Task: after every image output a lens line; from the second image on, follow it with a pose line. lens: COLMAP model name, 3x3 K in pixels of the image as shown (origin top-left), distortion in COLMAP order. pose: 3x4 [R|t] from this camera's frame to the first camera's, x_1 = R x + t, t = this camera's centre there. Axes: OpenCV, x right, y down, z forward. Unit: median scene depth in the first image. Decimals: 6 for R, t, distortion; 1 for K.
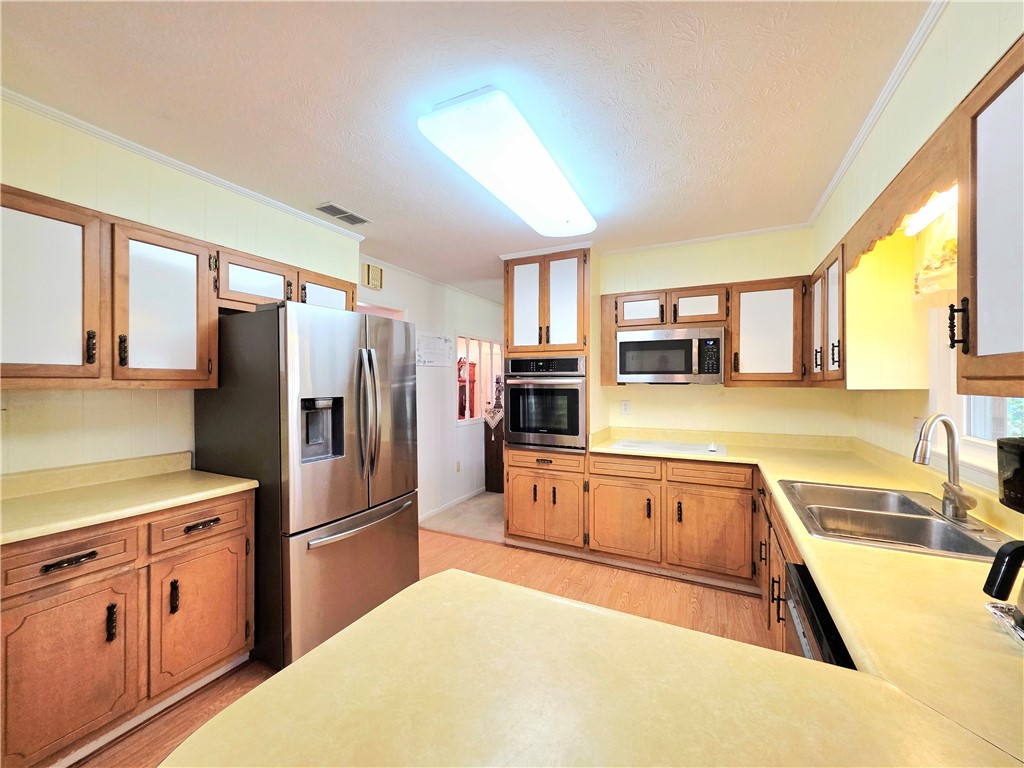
lens RADIAL K [[406.0, 0, 506.6], [0, 406.0, 382.2], [0, 0, 1]] dist [0.002533, -0.000523]
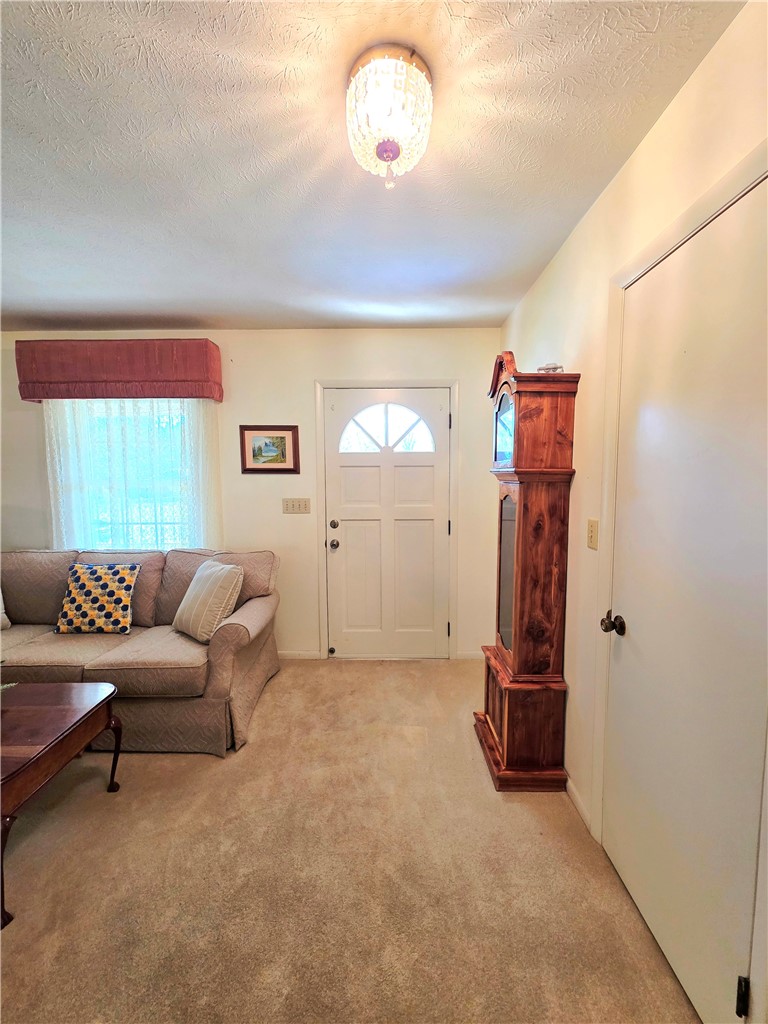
lens RADIAL K [[406.0, 0, 384.8], [0, 406.0, 509.3], [0, 0, 1]] dist [0.002533, -0.000523]
pose [[0.450476, 0.073205, -0.889782, 0.223960], [0.002178, 0.996540, 0.083091, -0.014628], [0.892786, -0.039368, 0.448758, 4.034058]]
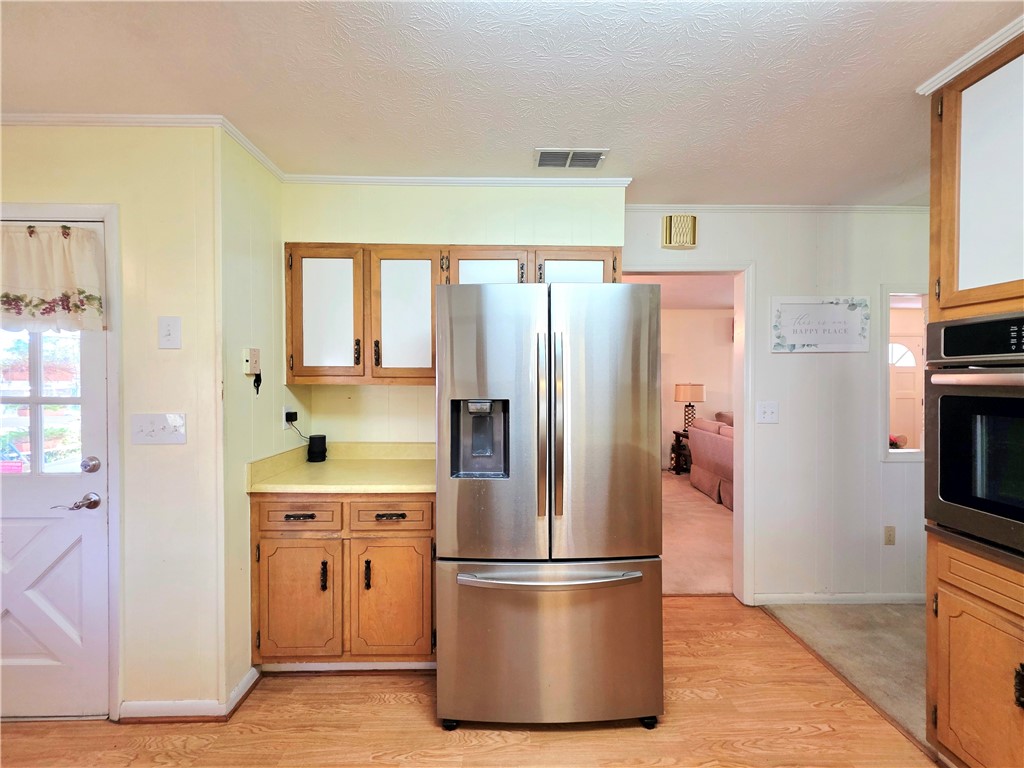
lens RADIAL K [[406.0, 0, 513.5], [0, 406.0, 382.6], [0, 0, 1]] dist [0.002533, -0.000523]
pose [[0.473066, 0.010020, -0.880970, 0.263382], [-0.000934, 0.999940, 0.010872, -0.003399], [0.881026, -0.004321, 0.473048, 0.656923]]
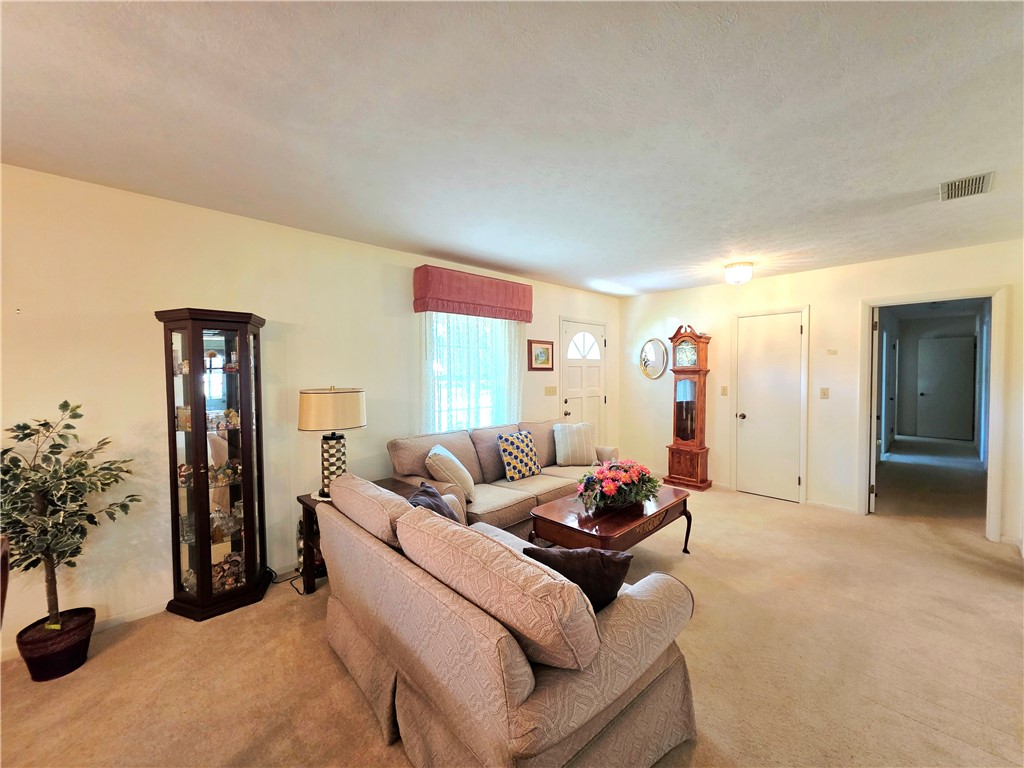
lens RADIAL K [[406.0, 0, 509.0], [0, 406.0, 381.9], [0, 0, 1]] dist [0.002533, -0.000523]
pose [[0.942790, 0.004678, -0.333356, -0.695711], [0.003951, 0.999675, 0.025203, -0.018116], [0.333365, -0.025078, 0.942464, 2.058394]]
